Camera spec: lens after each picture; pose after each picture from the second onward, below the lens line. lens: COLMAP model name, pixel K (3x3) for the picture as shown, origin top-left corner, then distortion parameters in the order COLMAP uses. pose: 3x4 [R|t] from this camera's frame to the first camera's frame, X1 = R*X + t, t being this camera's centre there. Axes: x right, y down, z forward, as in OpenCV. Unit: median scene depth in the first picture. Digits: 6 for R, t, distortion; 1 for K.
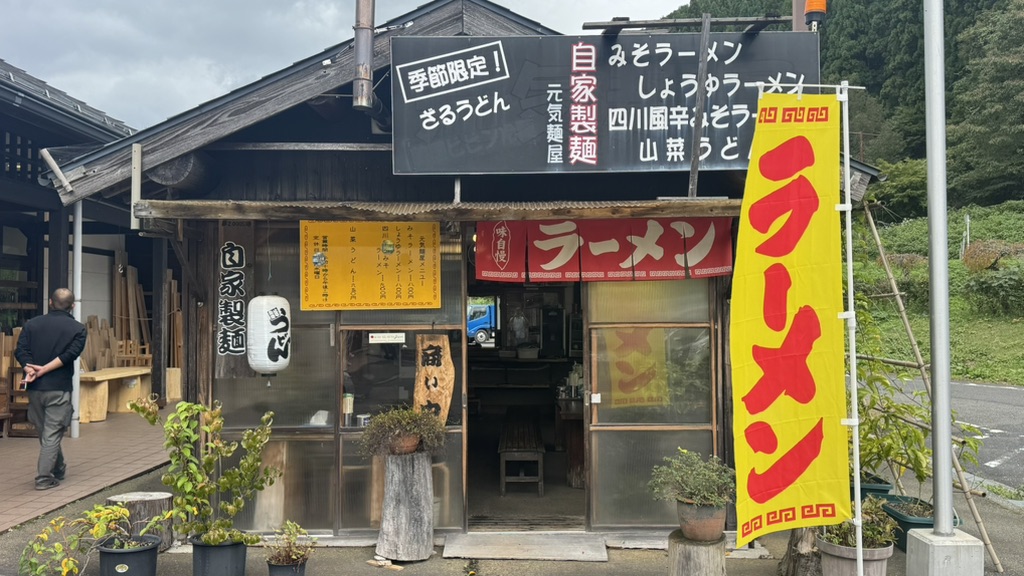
lens RADIAL K [[818.8, 0, 512.0], [0, 818.8, 288.0], [0, 0, 1]] dist [0.112764, -0.005860]
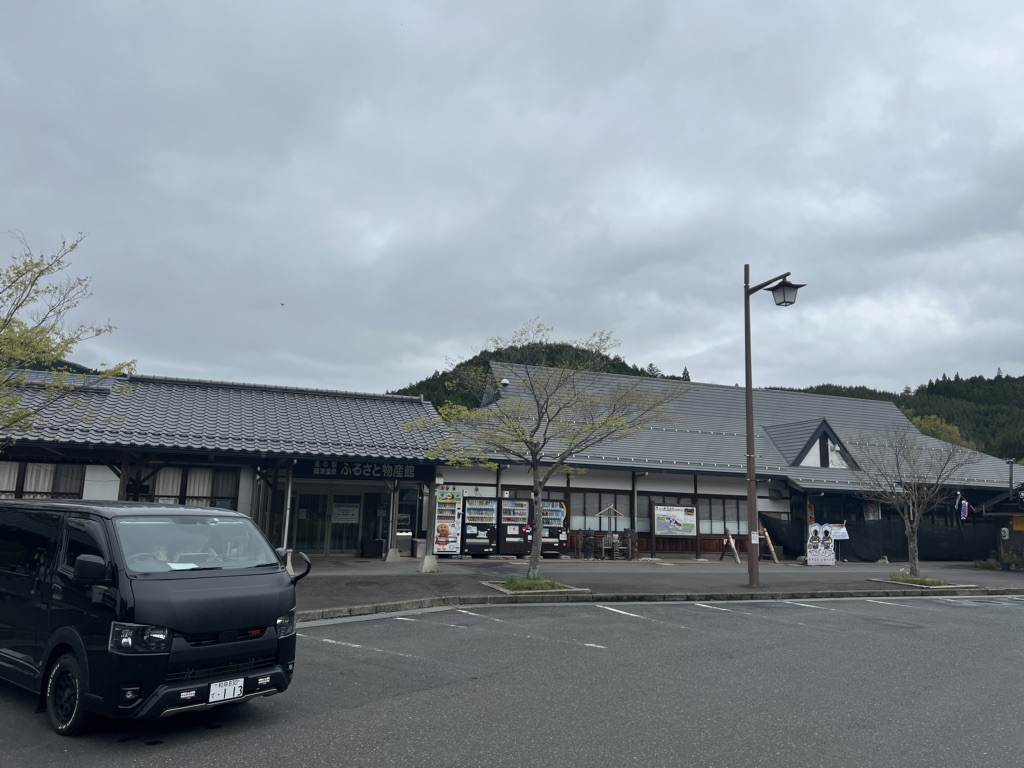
lens RADIAL K [[764.3, 0, 525.6], [0, 764.3, 406.5], [0, 0, 1]] dist [0.155292, -0.222054]
pose [[0.390598, -0.128576, -0.911538, 4.100589], [0.008960, 0.990682, -0.135900, -0.131788], [0.920518, 0.044915, 0.388110, -5.042658]]
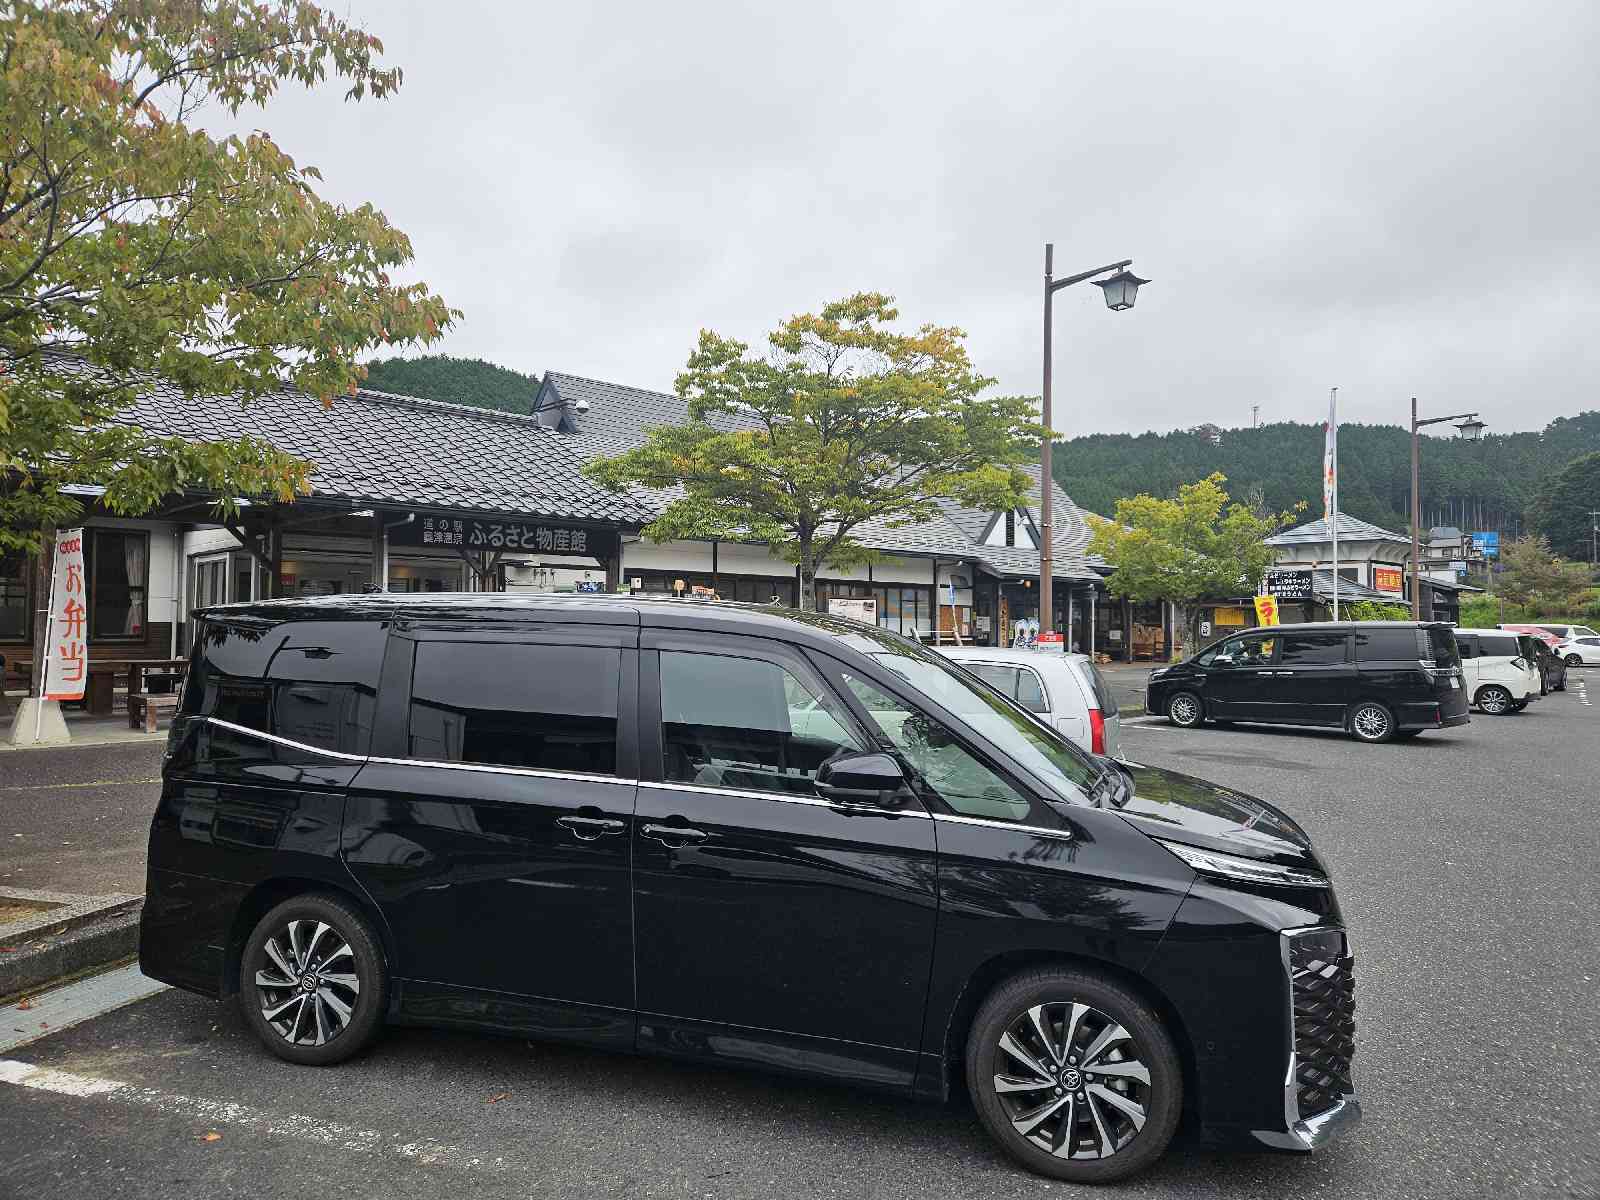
lens RADIAL K [[1056.5, 0, 795.0], [0, 1056.5, 598.3], [0, 0, 1]] dist [0.101729, -0.000306]
pose [[0.684630, -0.014163, -0.728753, 2.993850], [0.014112, 0.999881, -0.006175, -0.141723], [0.728754, -0.006057, 0.684749, -5.780652]]
